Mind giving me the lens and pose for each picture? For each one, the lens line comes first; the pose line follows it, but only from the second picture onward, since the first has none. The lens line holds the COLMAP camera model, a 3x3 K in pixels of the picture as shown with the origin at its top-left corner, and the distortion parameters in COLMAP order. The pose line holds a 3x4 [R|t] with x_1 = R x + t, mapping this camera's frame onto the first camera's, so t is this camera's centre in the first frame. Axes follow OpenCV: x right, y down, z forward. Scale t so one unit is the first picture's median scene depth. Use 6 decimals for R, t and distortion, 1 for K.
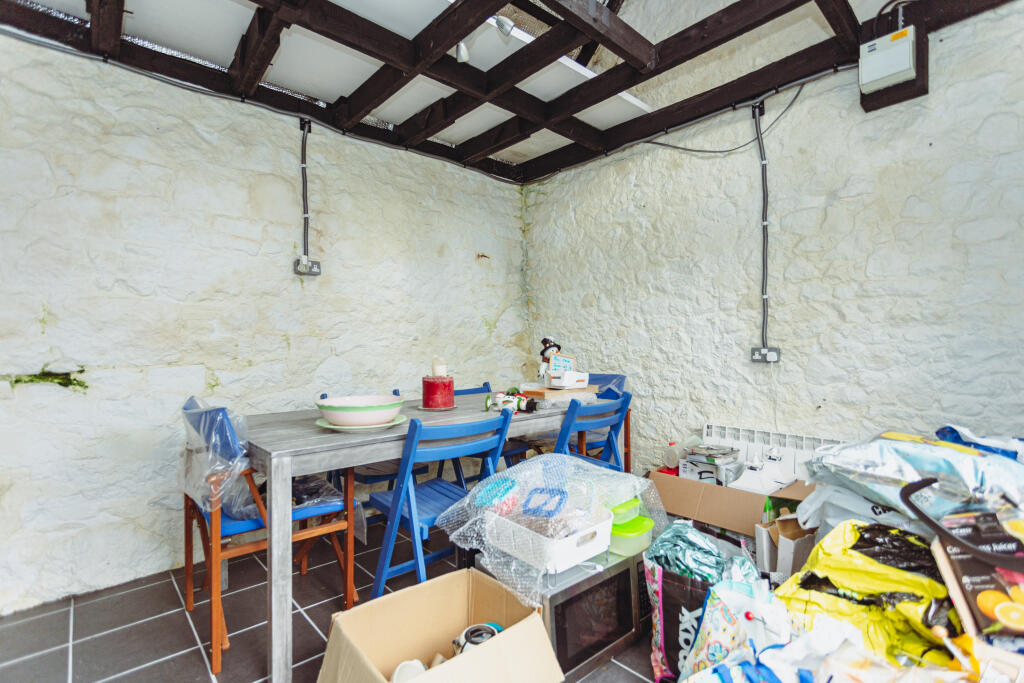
lens RADIAL K [[484.0, 0, 512.0], [0, 484.0, 341.5], [0, 0, 1]] dist [-0.000897, -0.000922]
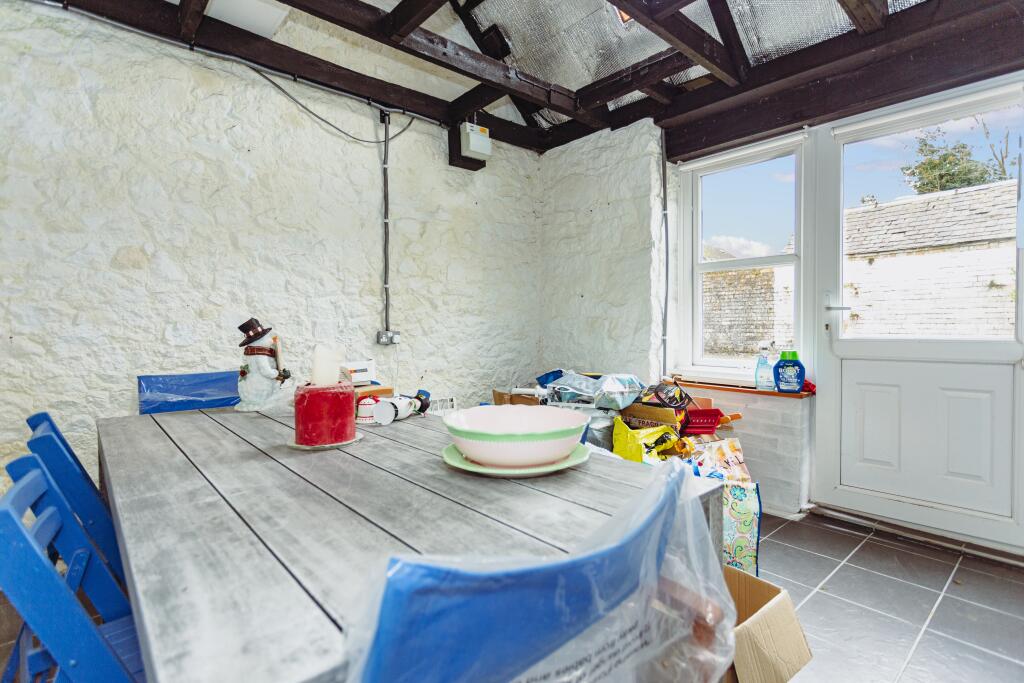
lens RADIAL K [[495.3, 0, 508.0], [0, 495.3, 337.8], [0, 0, 1]] dist [0.002266, 0.001610]
pose [[0.015730, -0.014980, 0.999764, -0.577519], [0.003354, 0.999883, 0.014929, 0.010767], [-0.999871, 0.003119, 0.015779, 0.642184]]
